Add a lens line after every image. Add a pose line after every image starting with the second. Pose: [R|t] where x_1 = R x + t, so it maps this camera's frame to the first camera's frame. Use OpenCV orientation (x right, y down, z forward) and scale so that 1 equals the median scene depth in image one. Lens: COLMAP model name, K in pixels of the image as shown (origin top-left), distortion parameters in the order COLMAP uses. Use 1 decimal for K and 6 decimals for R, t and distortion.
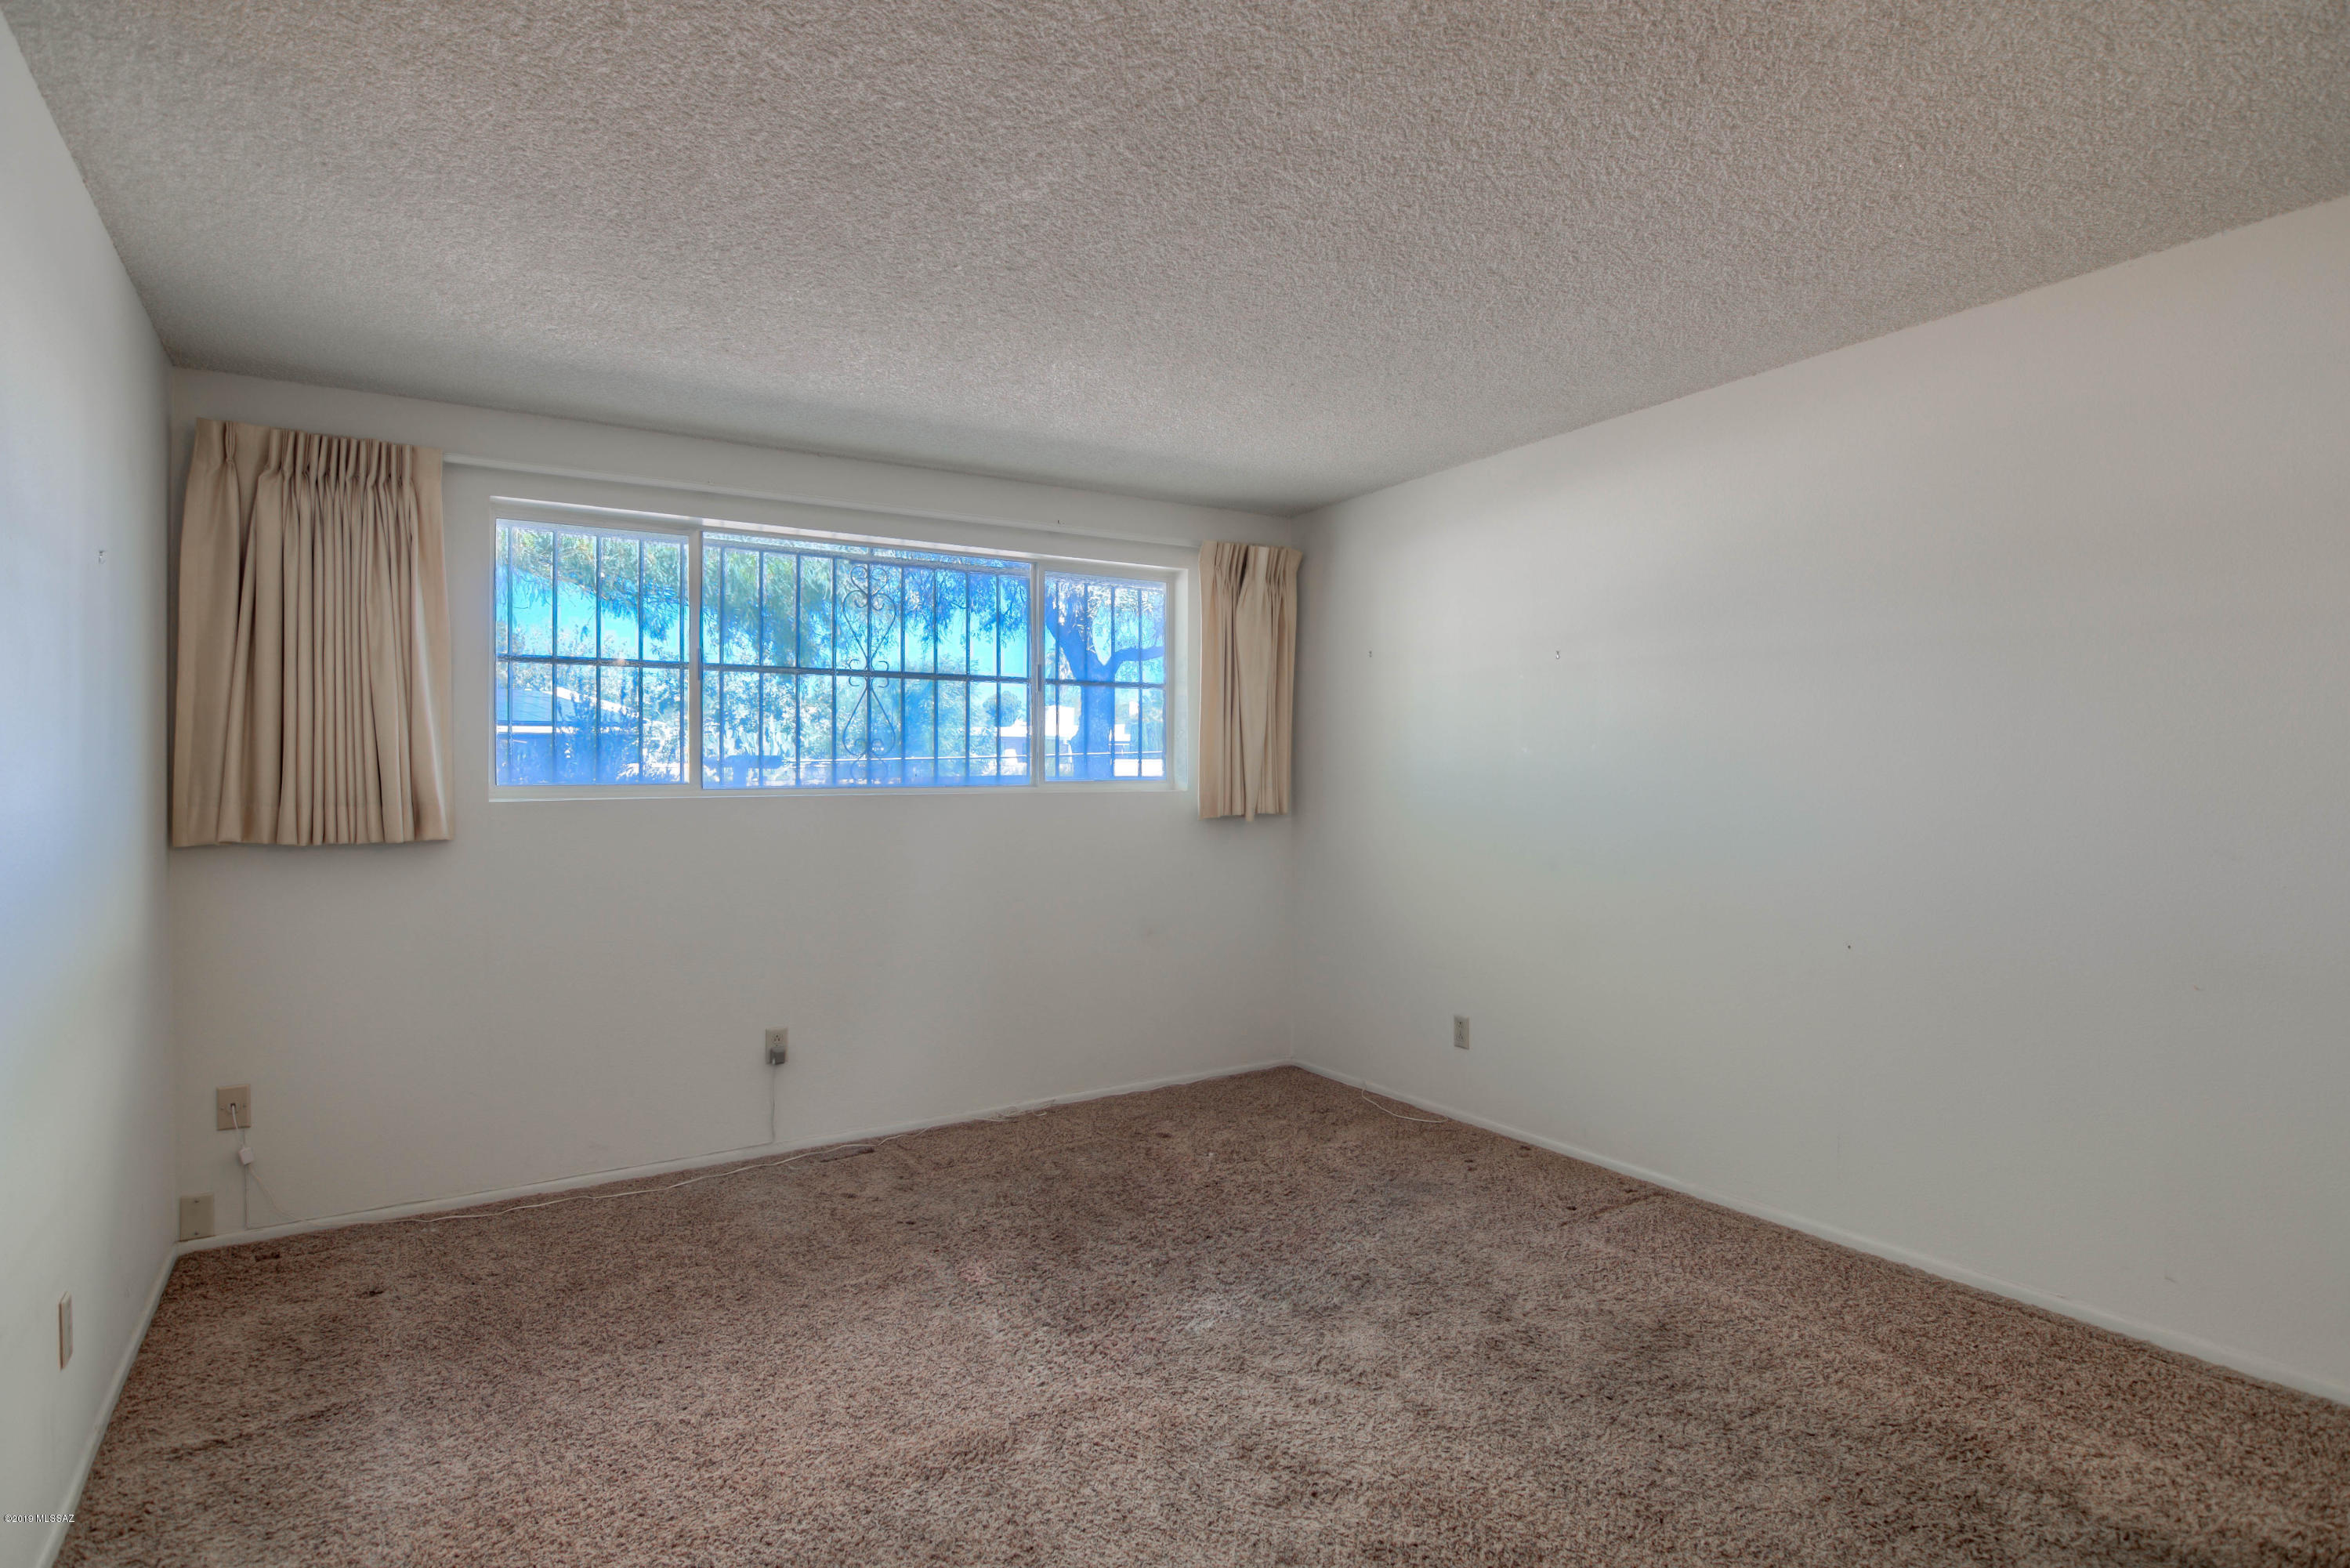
lens RADIAL K [[1226.8, 0, 1162.9], [0, 1226.8, 797.5], [0, 0, 1]] dist [-0.001185, -0.002583]
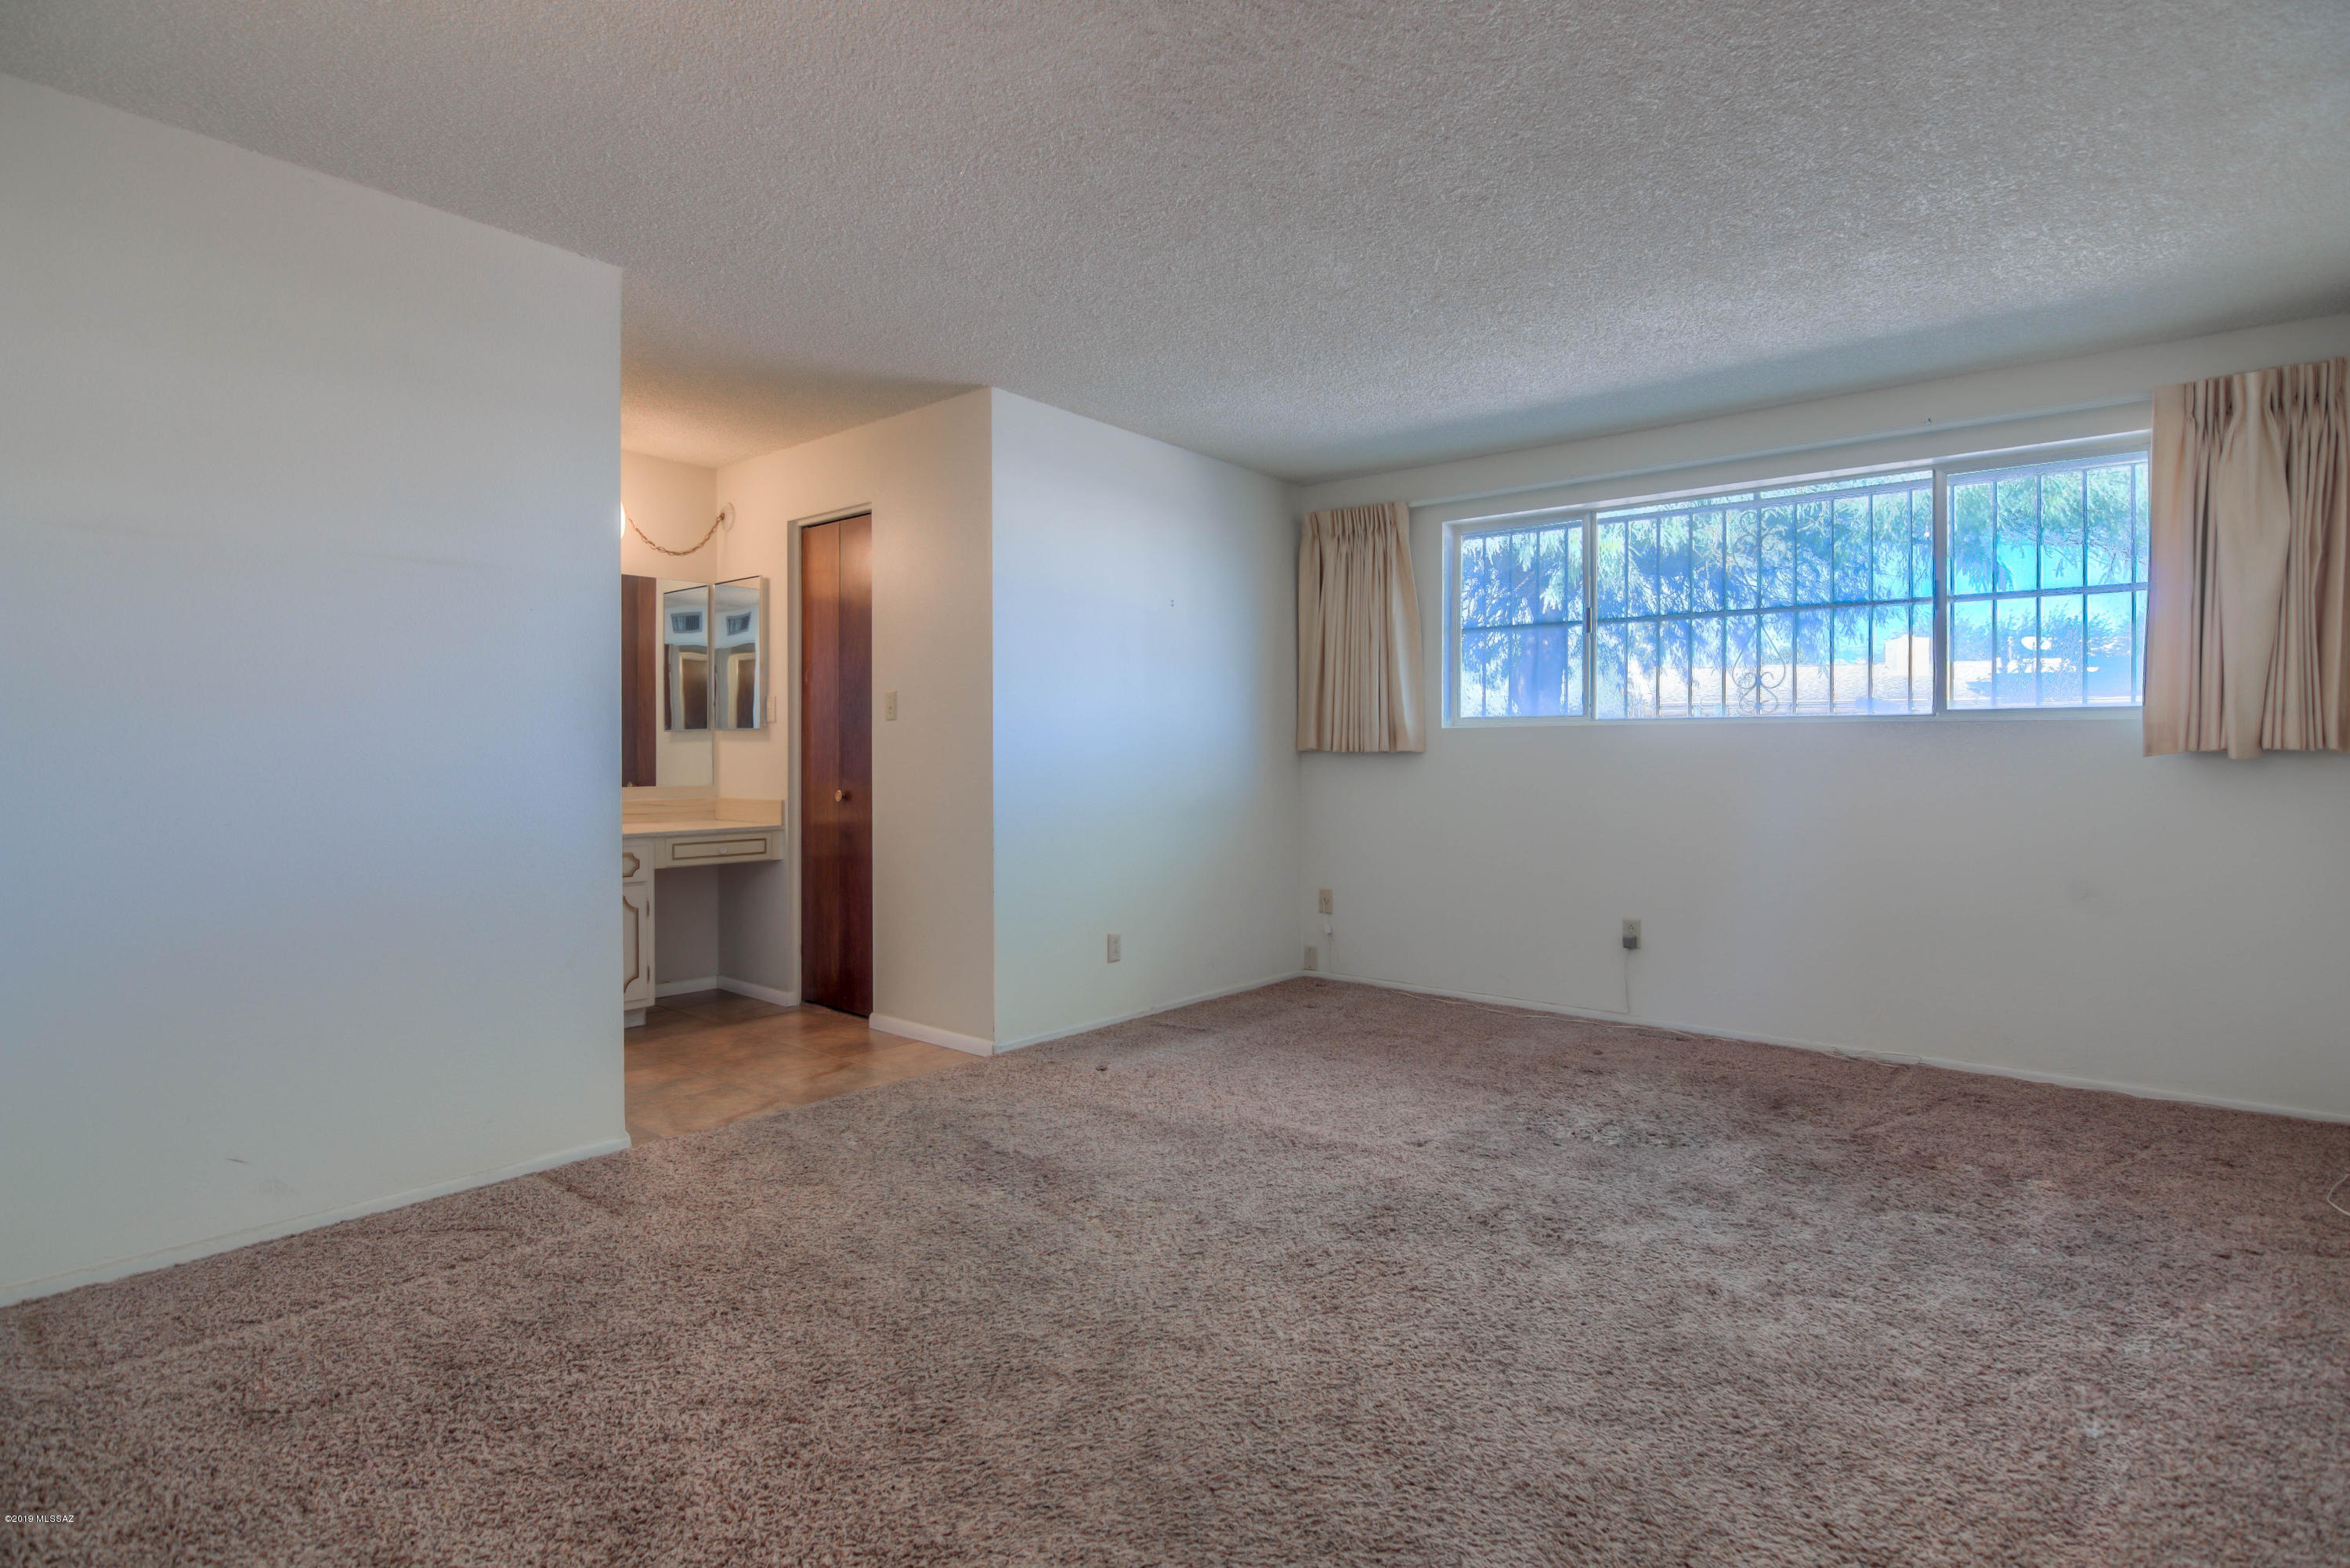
lens RADIAL K [[1226.7, 0, 1168.8], [0, 1226.7, 767.2], [0, 0, 1]] dist [-0.001185, -0.002583]
pose [[0.280028, 0.020486, -0.959773, 0.782757], [-0.015457, 0.999739, 0.016829, 0.031223], [0.959867, 0.010123, 0.280272, 0.259487]]
